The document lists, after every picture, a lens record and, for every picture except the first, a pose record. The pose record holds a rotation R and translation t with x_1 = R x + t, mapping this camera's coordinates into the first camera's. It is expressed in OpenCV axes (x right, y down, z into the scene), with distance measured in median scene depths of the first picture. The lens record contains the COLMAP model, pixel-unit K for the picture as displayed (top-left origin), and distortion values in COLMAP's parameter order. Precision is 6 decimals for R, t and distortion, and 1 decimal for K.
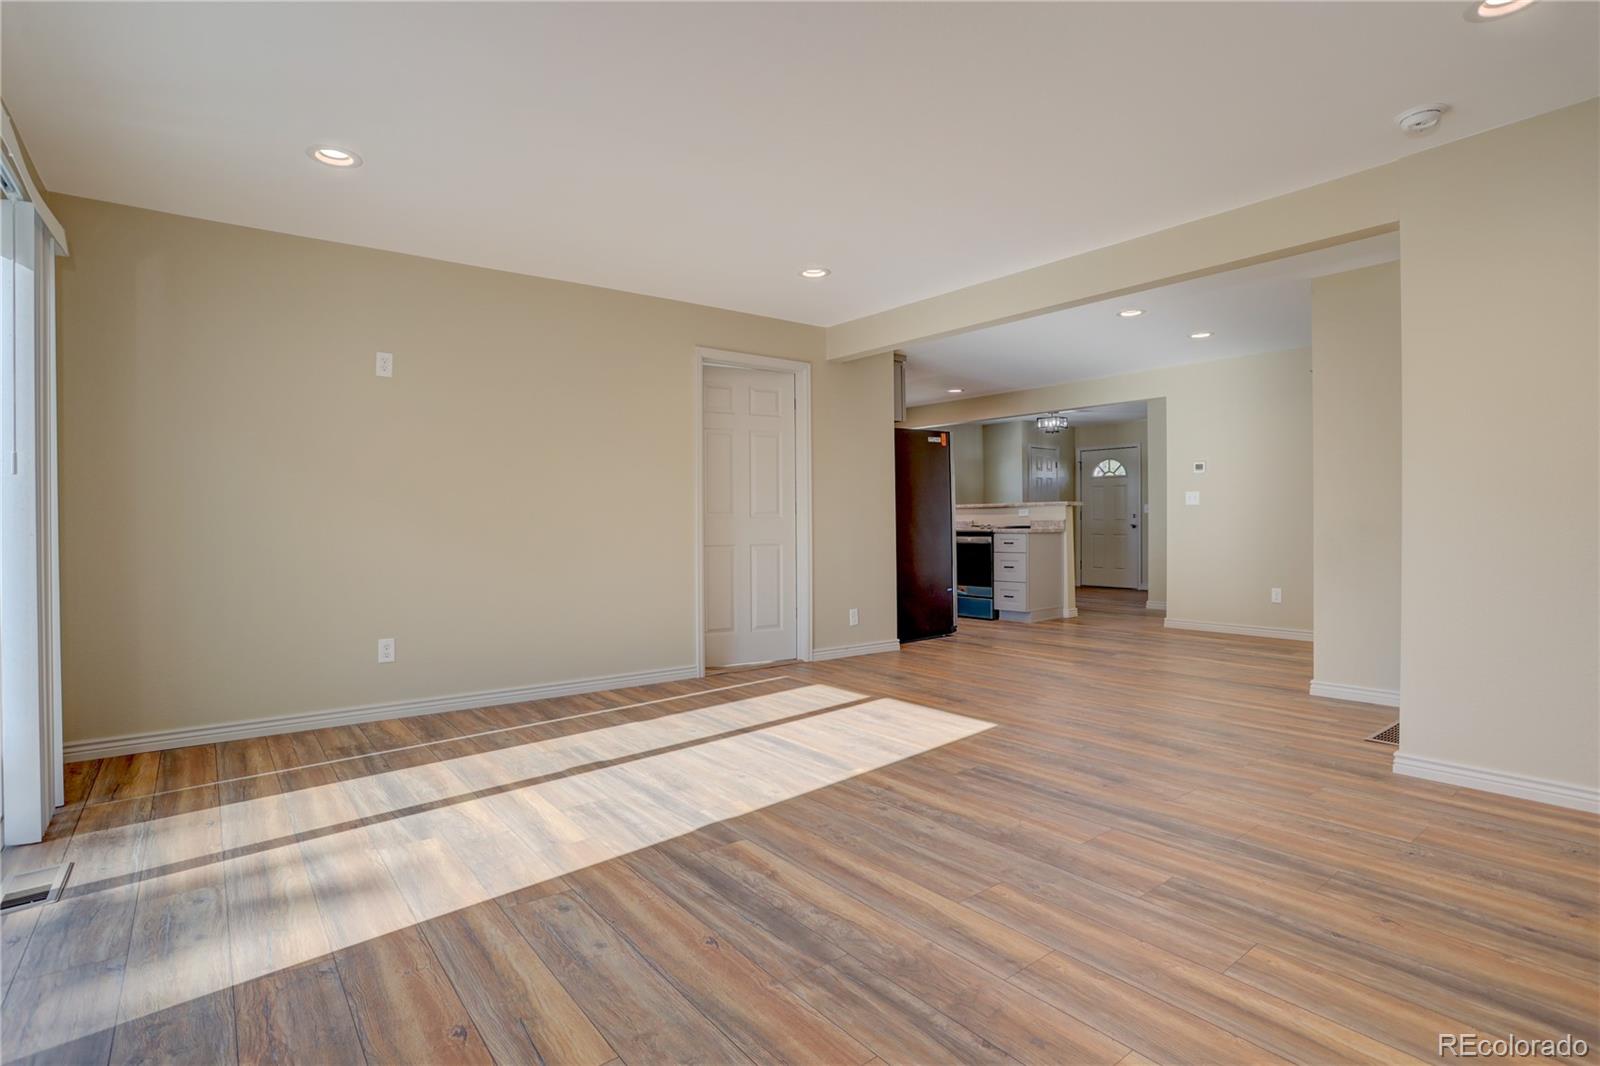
lens RADIAL K [[790.4, 0, 808.0], [0, 790.4, 512.2], [0, 0, 1]] dist [-0.062498, 0.023718]
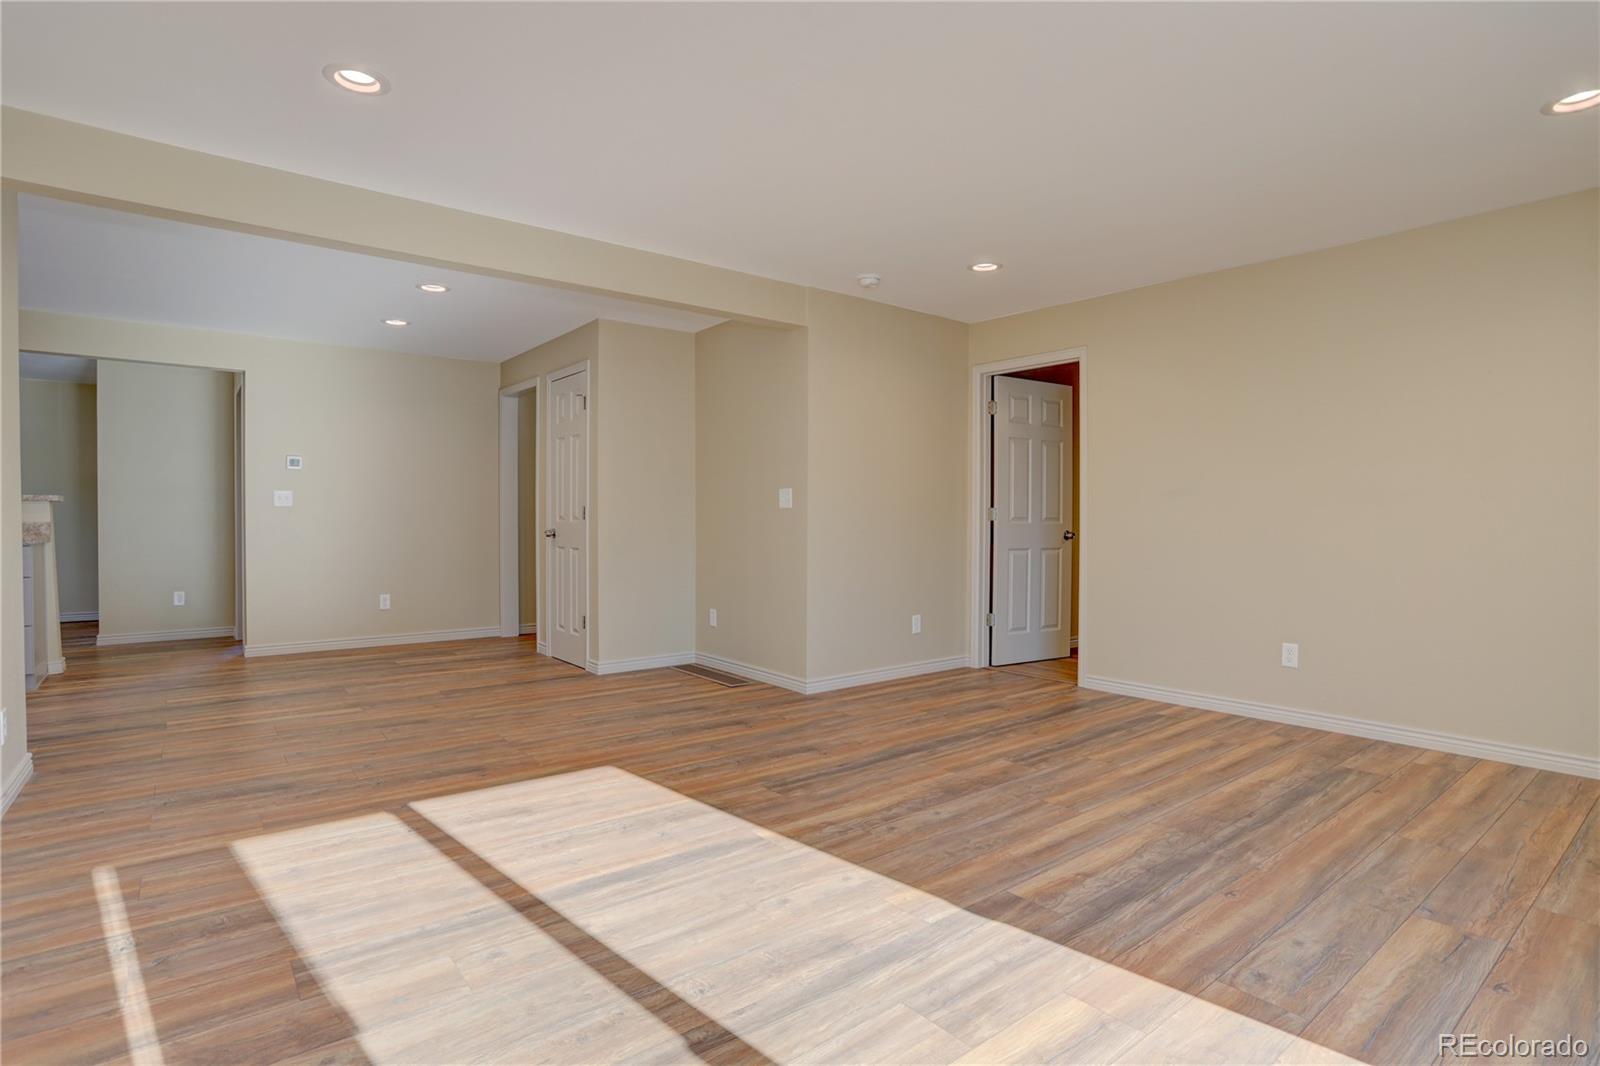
lens RADIAL K [[790.4, 0, 797.4], [0, 790.4, 517.6], [0, 0, 1]] dist [-0.062498, 0.023718]
pose [[0.001654, 0.013330, 0.999910, -0.869234], [-0.014586, 0.999805, -0.013304, 0.014457], [-0.999892, -0.014563, 0.001848, 1.127685]]
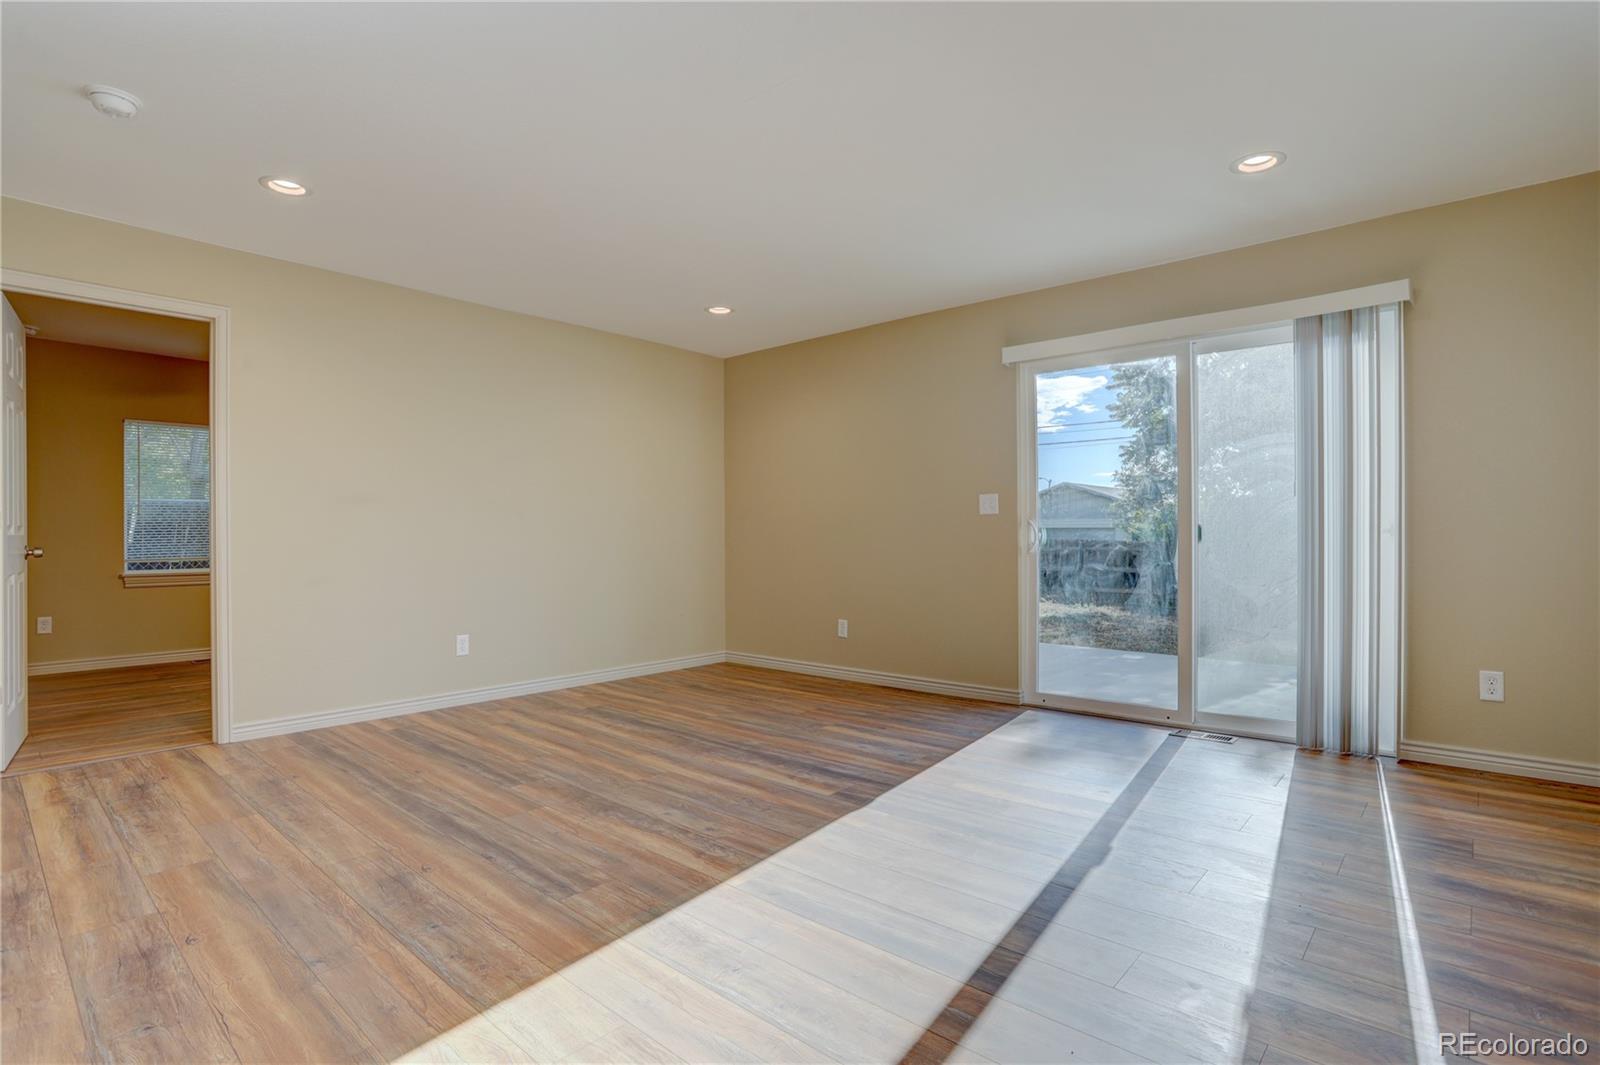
lens RADIAL K [[790.4, 0, 798.5], [0, 790.4, 535.2], [0, 0, 1]] dist [-0.062498, 0.023718]
pose [[-0.986347, 0.011839, -0.164256, 0.143440], [0.012966, 0.999899, -0.005794, 0.021502], [0.164171, -0.007844, -0.986401, 1.991836]]
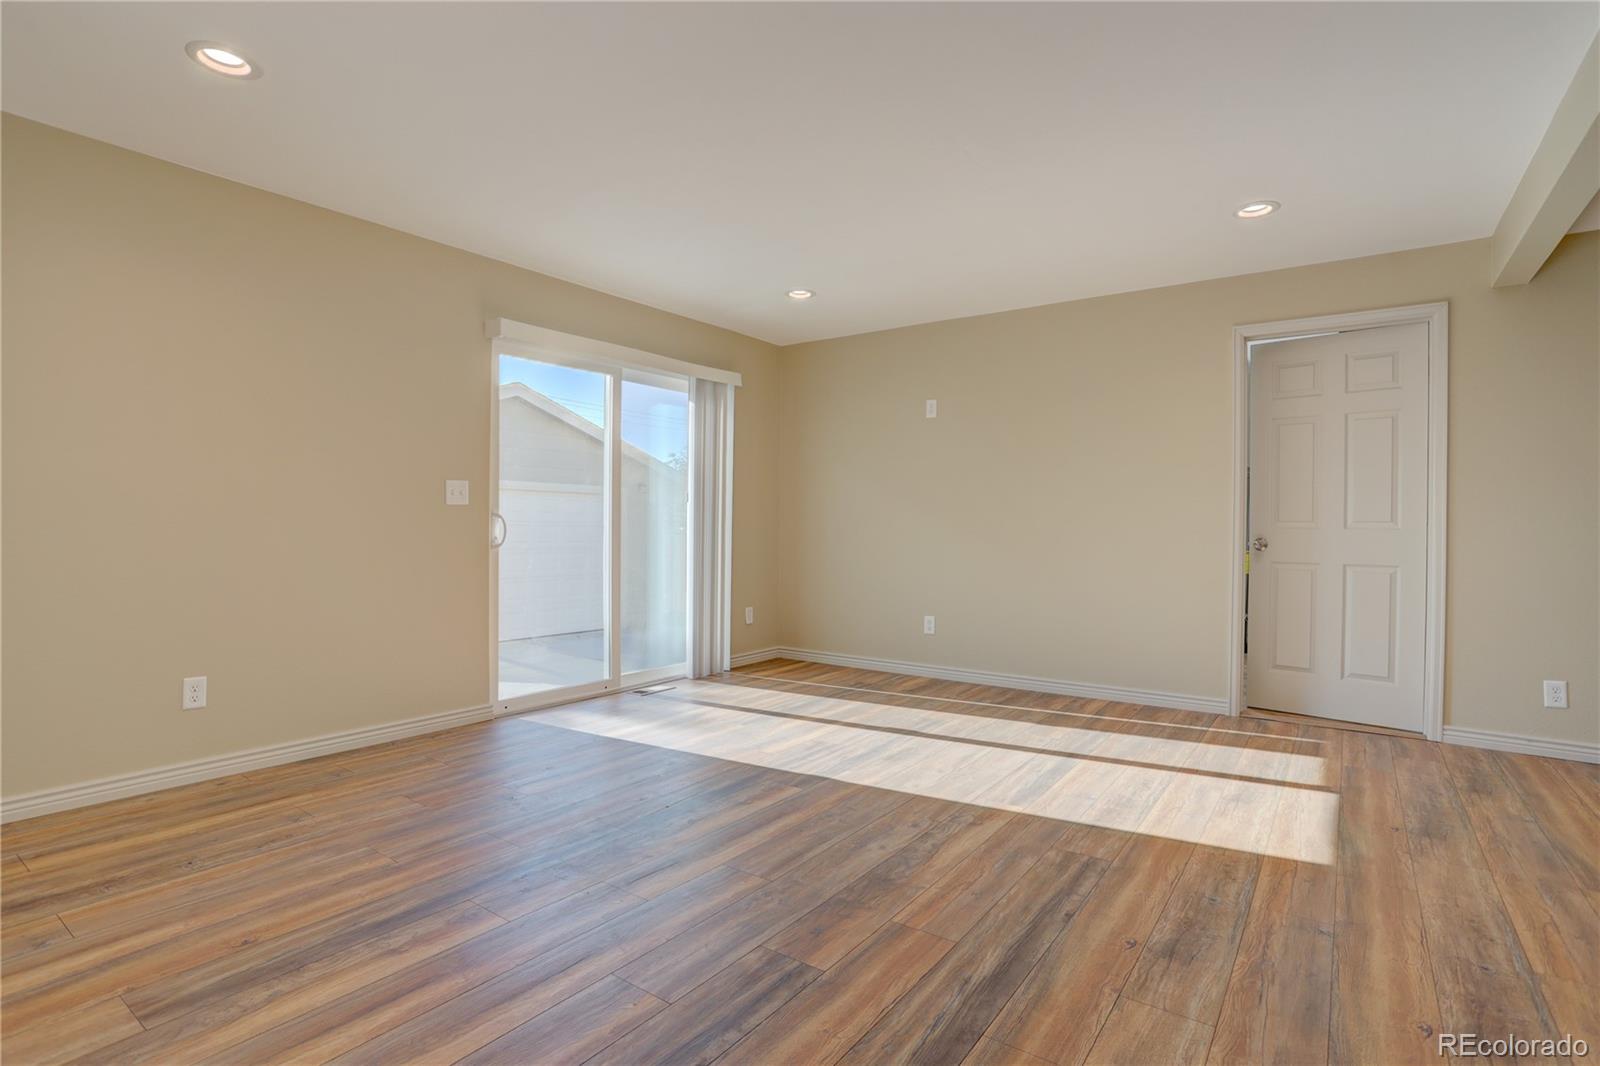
lens RADIAL K [[790.4, 0, 798.9], [0, 790.4, 528.5], [0, 0, 1]] dist [-0.062498, 0.023718]
pose [[0.274373, 0.012238, -0.961545, 0.999001], [0.000367, 0.999918, 0.012830, -0.005939], [0.961623, -0.003873, 0.274346, 0.598393]]
